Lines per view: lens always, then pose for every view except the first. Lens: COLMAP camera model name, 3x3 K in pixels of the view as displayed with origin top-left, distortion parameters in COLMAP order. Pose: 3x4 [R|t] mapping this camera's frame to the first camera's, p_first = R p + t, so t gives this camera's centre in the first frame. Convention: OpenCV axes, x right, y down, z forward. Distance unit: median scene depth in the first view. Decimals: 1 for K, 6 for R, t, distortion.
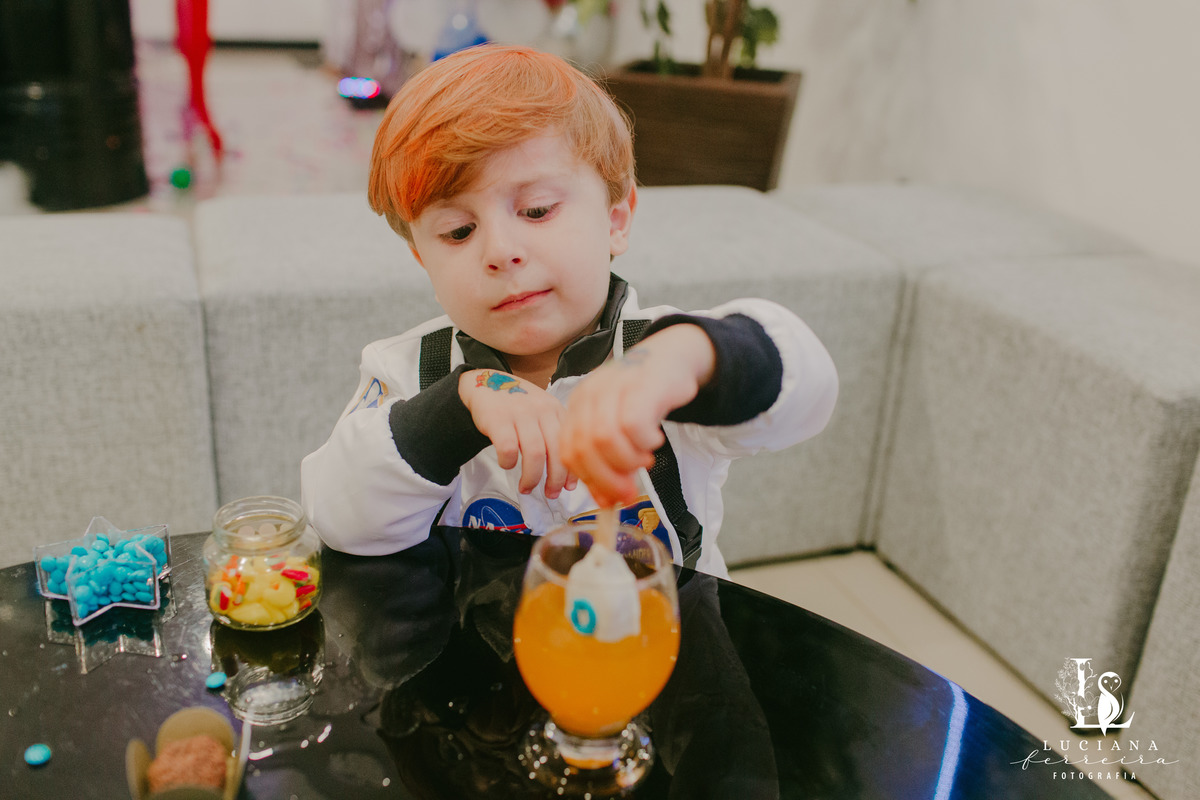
lens RADIAL K [[1170.6, 0, 607.0], [0, 1170.6, 396.3], [0, 0, 1]] dist [0.008309, 0.000000]
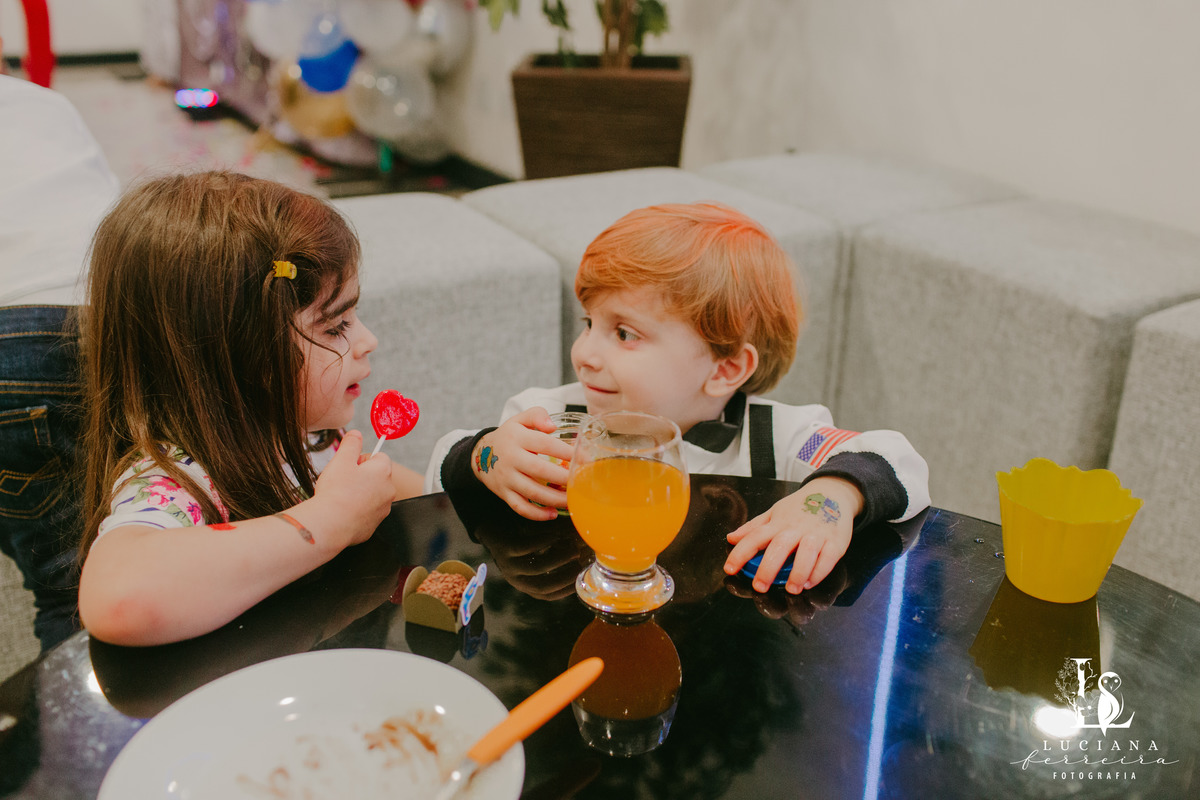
lens RADIAL K [[1170.6, 0, 591.5], [0, 1170.6, 403.1], [0, 0, 1]] dist [0.008309, 0.000000]
pose [[0.981777, -0.109995, 0.154969, -0.171493], [0.107117, 0.993884, 0.026827, 0.002399], [-0.156972, -0.009738, 0.987555, -0.074067]]
